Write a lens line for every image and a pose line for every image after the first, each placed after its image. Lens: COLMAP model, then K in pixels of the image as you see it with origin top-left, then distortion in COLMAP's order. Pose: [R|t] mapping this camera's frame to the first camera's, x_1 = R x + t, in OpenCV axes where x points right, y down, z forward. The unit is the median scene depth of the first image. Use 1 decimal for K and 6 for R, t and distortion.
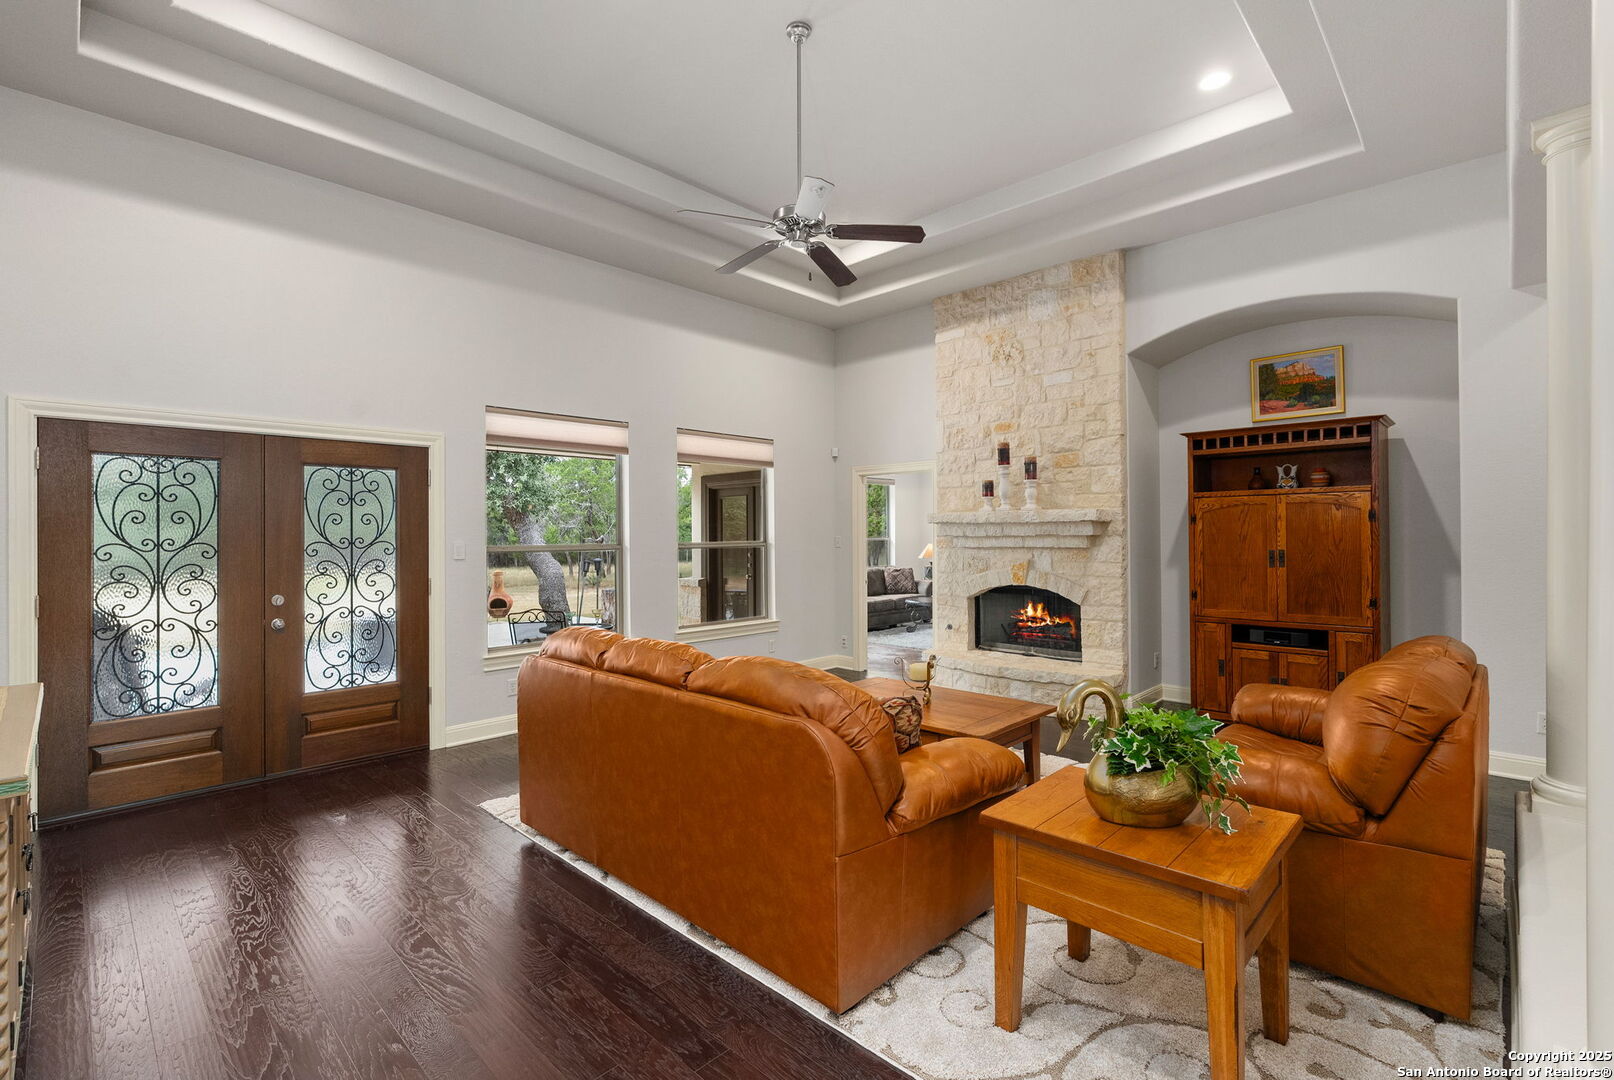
lens RADIAL K [[722.2, 0, 800.5], [0, 722.2, 533.0], [0, 0, 1]] dist [-0.003486, 0.000539]
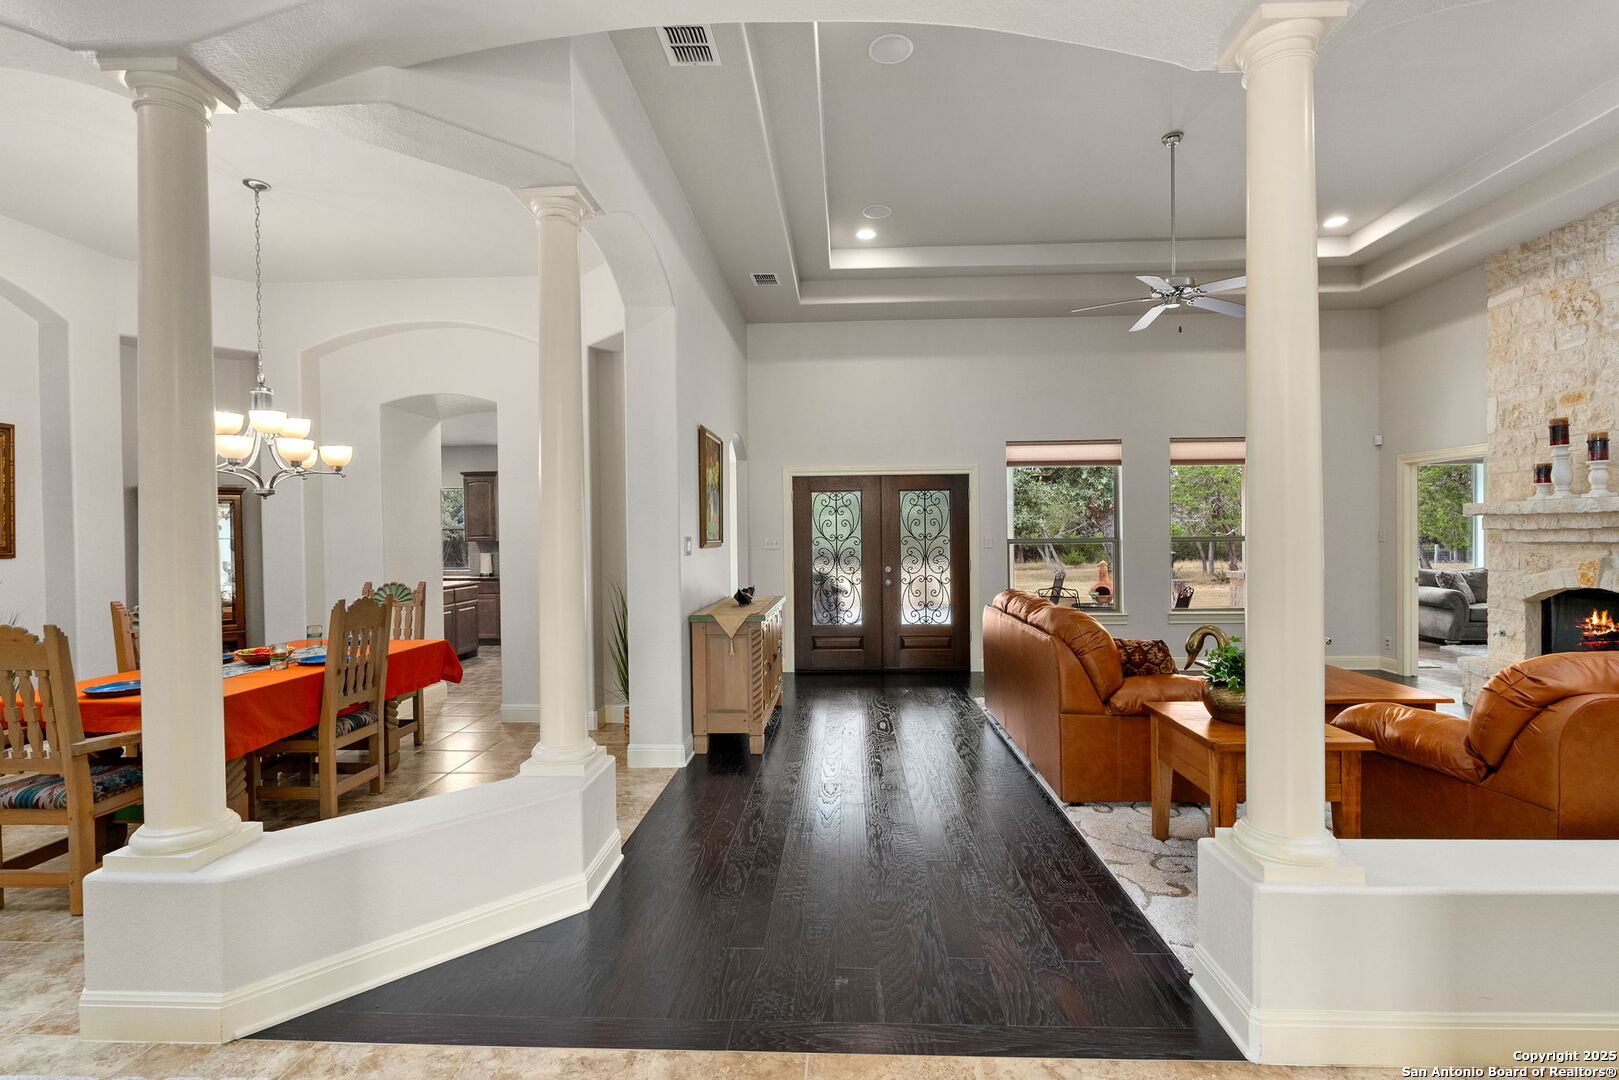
lens RADIAL K [[712.9, 0, 816.1], [0, 712.9, 541.4], [0, 0, 1]] dist [-0.002208, -0.000051]
pose [[0.668507, 0.005168, -0.743688, 0.345743], [0.009047, 0.999845, 0.015081, -0.001924], [0.743651, -0.016810, 0.668357, -0.222878]]
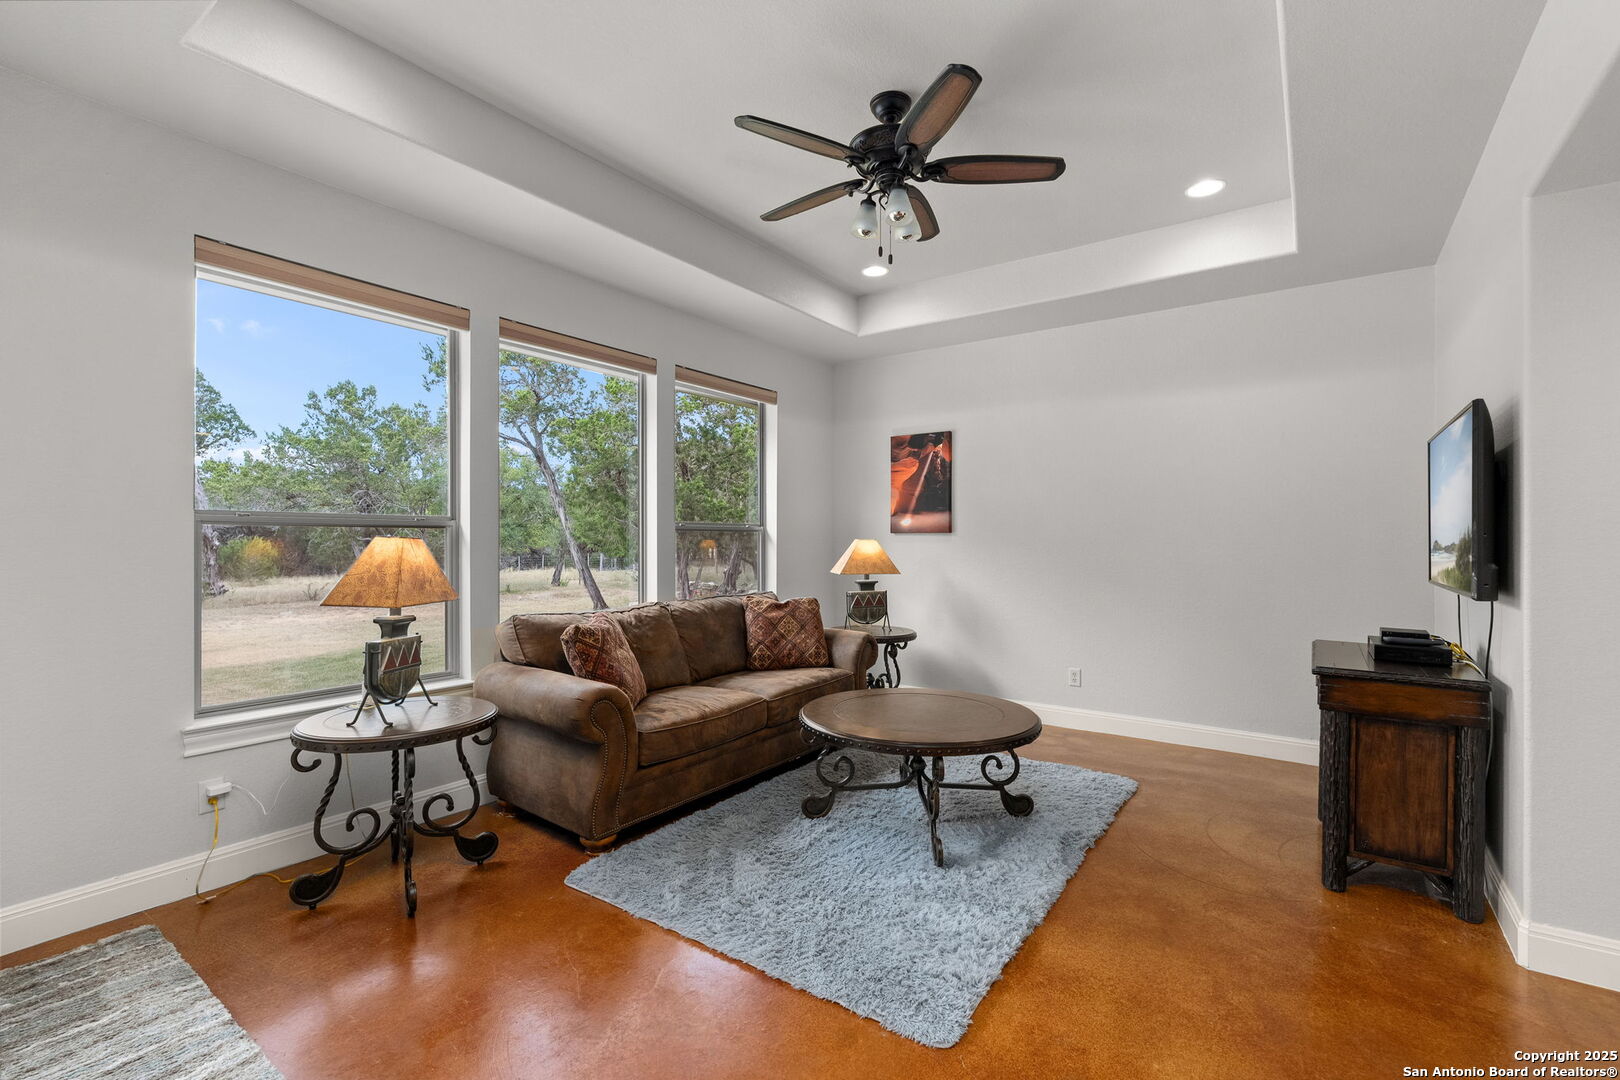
lens RADIAL K [[713.3, 0, 816.6], [0, 713.3, 541.4], [0, 0, 1]] dist [-0.002208, -0.000051]
pose [[0.985674, 0.008973, 0.168425, 0.187455], [-0.009430, 0.999954, 0.001919, 0.034881], [-0.168400, -0.003480, 0.985713, 1.307494]]
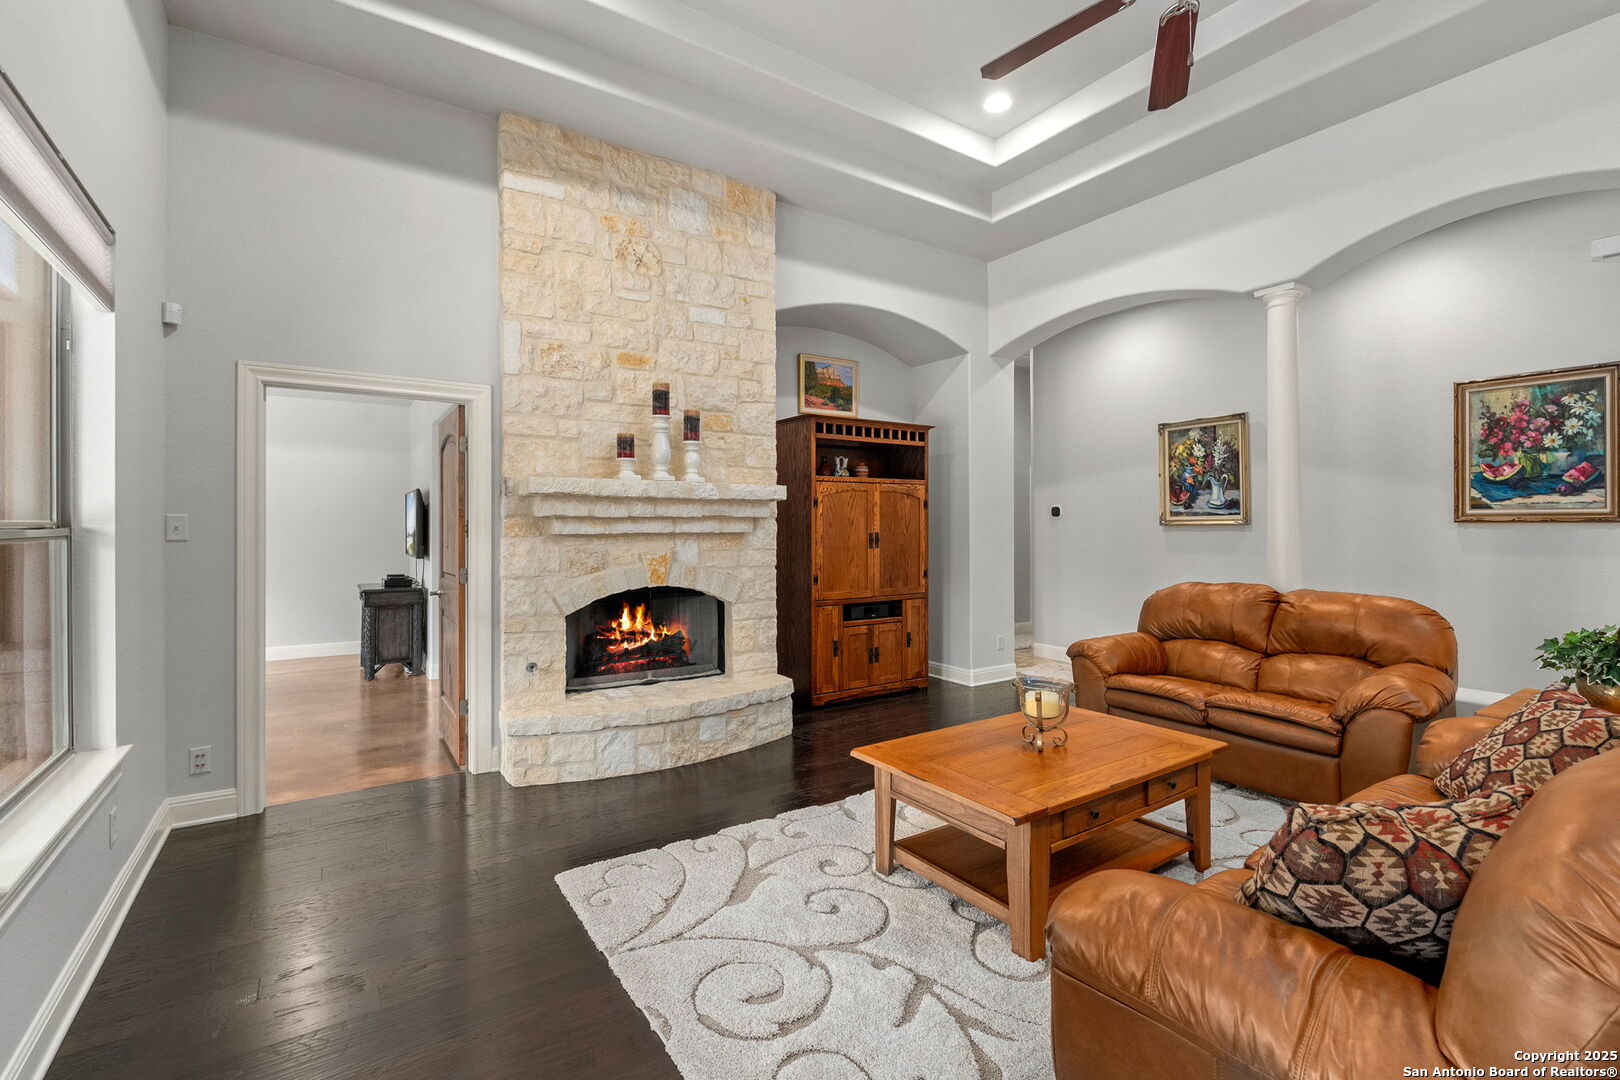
lens RADIAL K [[719.4, 0, 808.2], [0, 719.4, 520.7], [0, 0, 1]] dist [-0.002774, -0.000099]
pose [[0.200728, 0.012969, 0.979561, -0.399436], [-0.003418, 0.999916, -0.012538, 0.017254], [-0.979641, -0.000831, 0.200755, 0.779674]]
